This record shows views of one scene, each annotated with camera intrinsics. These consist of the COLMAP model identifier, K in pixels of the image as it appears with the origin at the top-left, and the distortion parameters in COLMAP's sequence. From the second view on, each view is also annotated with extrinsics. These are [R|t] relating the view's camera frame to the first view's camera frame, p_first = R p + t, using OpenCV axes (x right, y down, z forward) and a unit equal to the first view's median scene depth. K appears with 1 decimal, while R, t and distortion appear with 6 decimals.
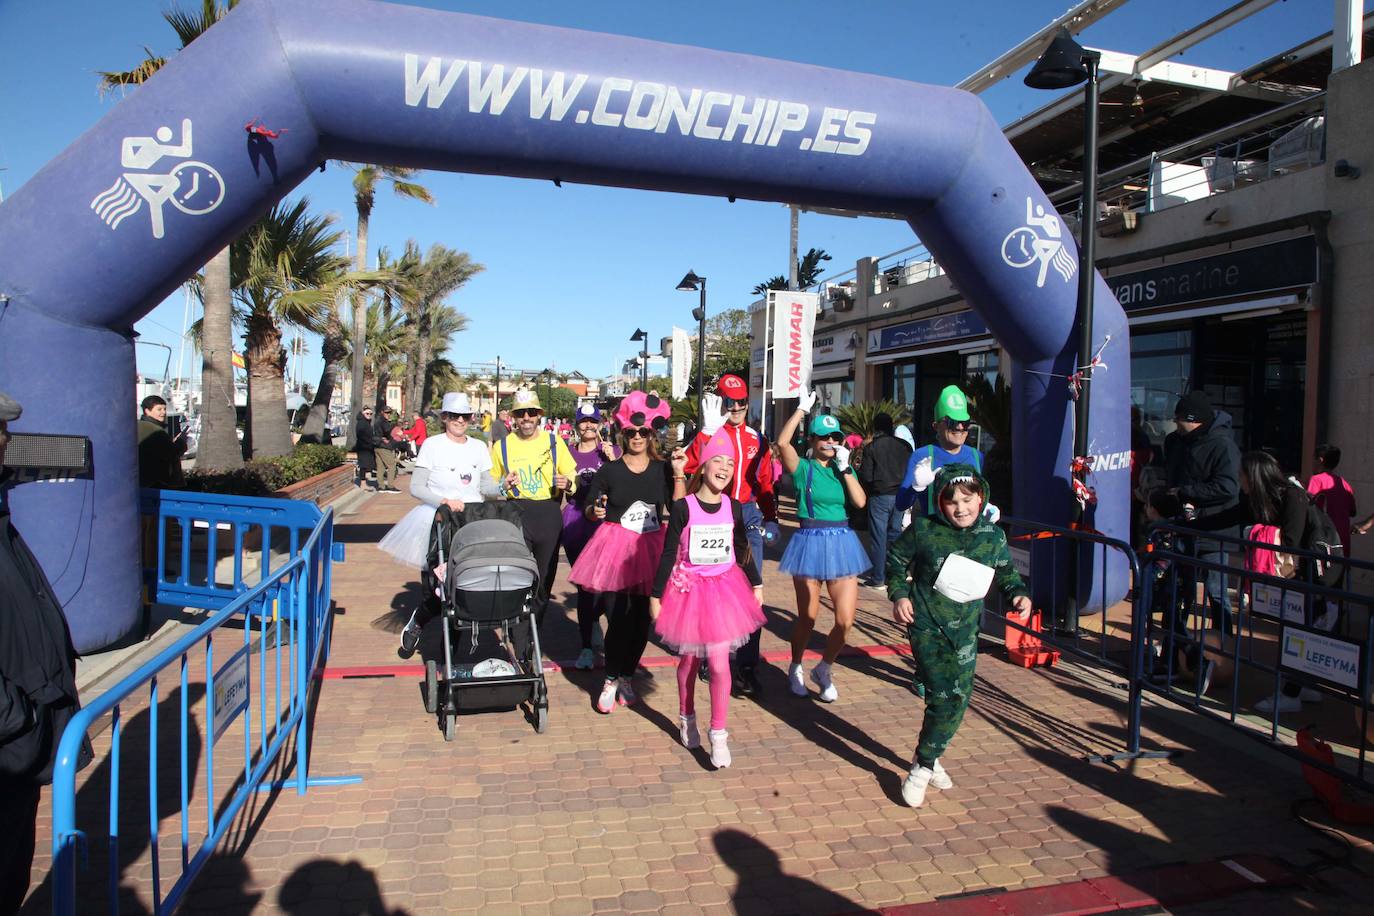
lens RADIAL K [[944.3, 0, 681.9], [0, 944.3, 455.2], [0, 0, 1]] dist [-0.133147, 0.062694]
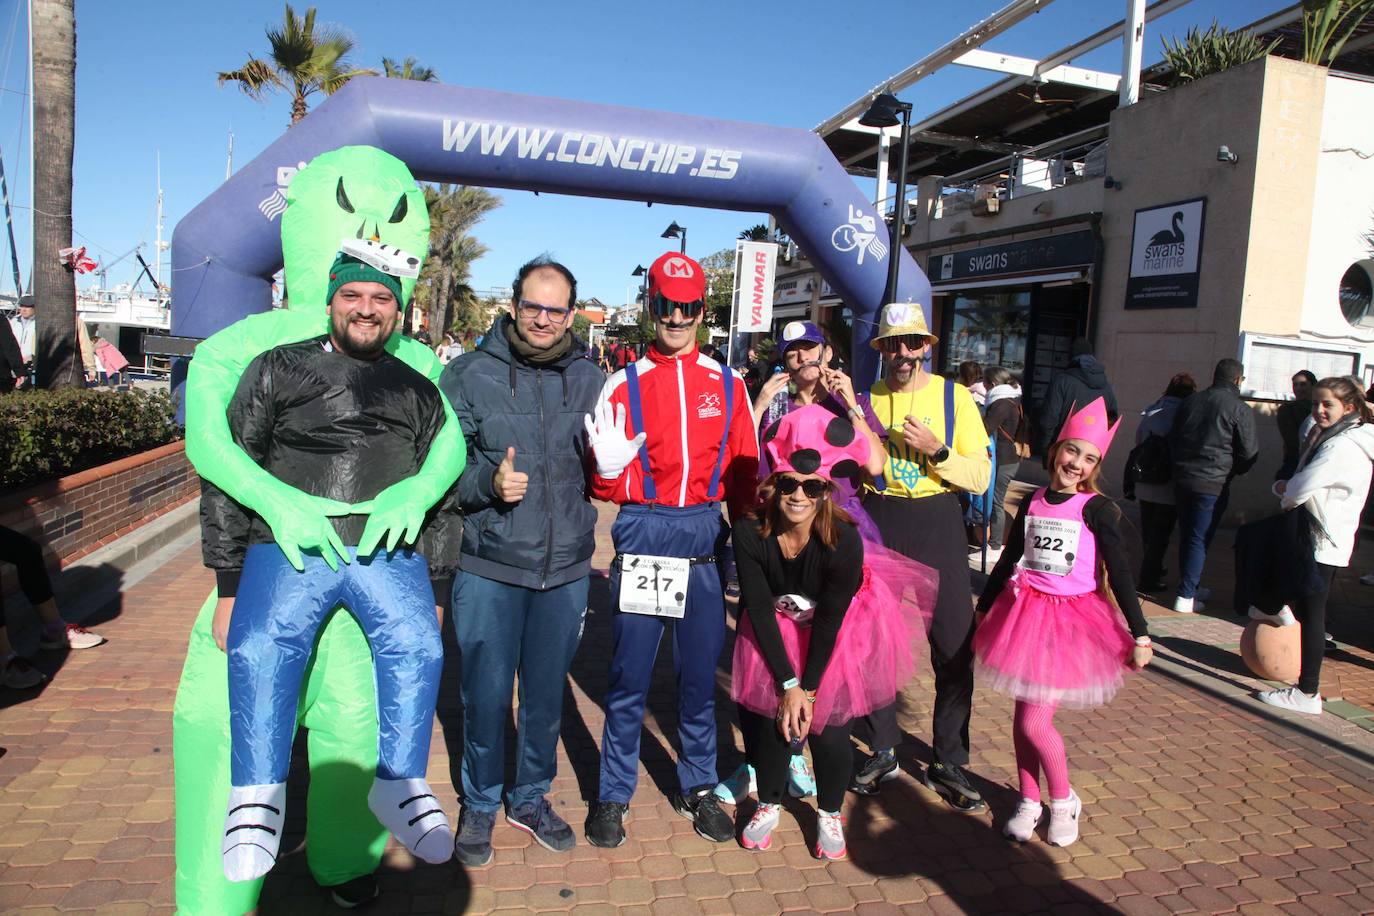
lens RADIAL K [[948.3, 0, 687.0], [0, 948.3, 458.0], [0, 0, 1]] dist [-0.150618, 0.091571]
pose [[0.999238, 0.037039, -0.012323, 0.143628], [-0.035991, 0.996417, 0.076538, 0.024515], [0.015114, -0.076036, 0.996991, -0.557971]]
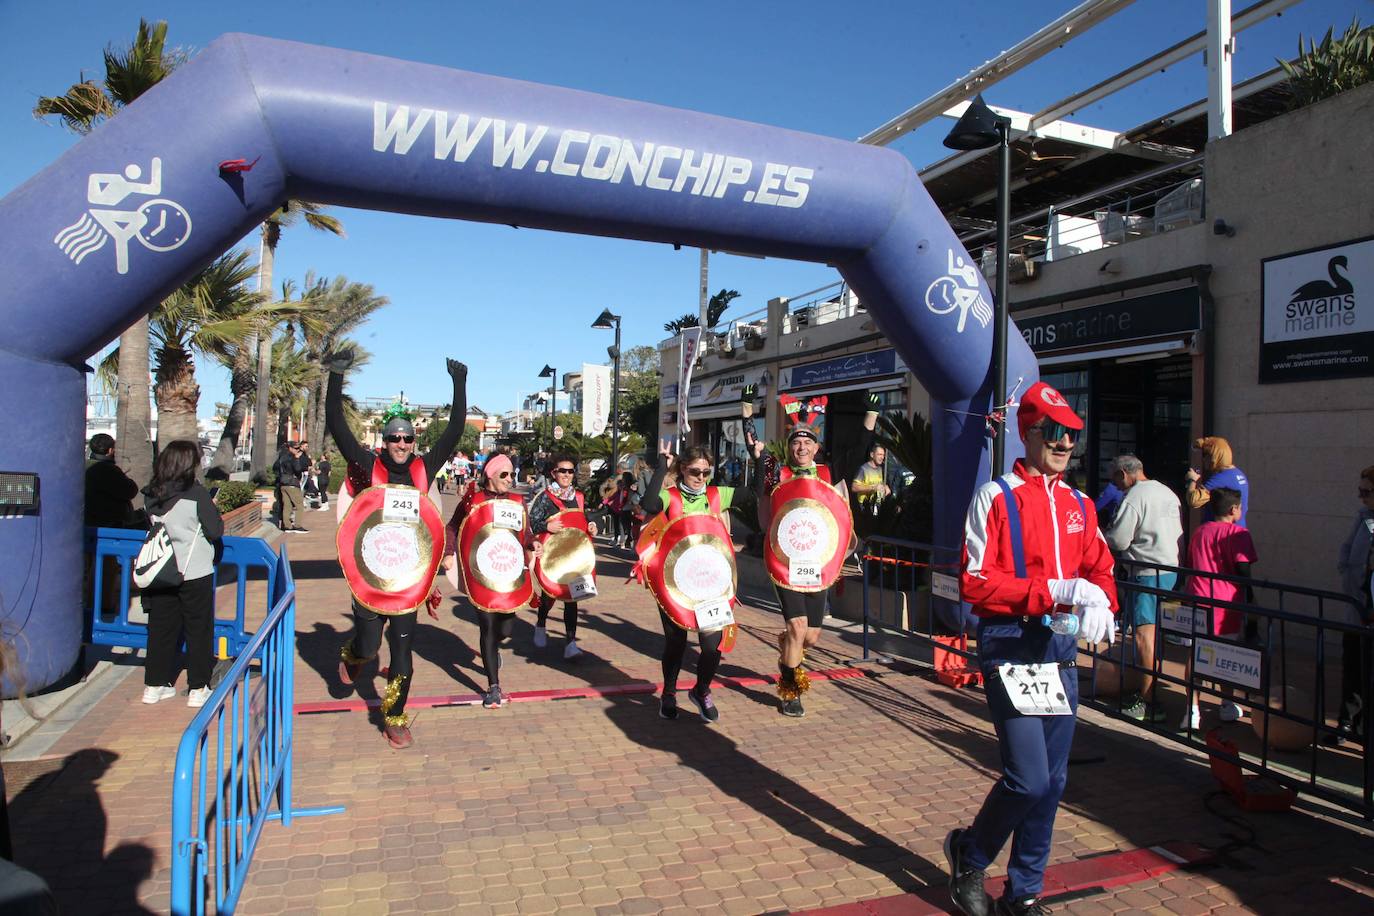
lens RADIAL K [[948.3, 0, 687.0], [0, 948.3, 458.0], [0, 0, 1]] dist [-0.150618, 0.091571]
pose [[0.993560, -0.000967, 0.113300, -0.053334], [0.004953, 0.999378, -0.034903, 0.000815], [-0.113196, 0.035240, 0.992948, -0.041102]]
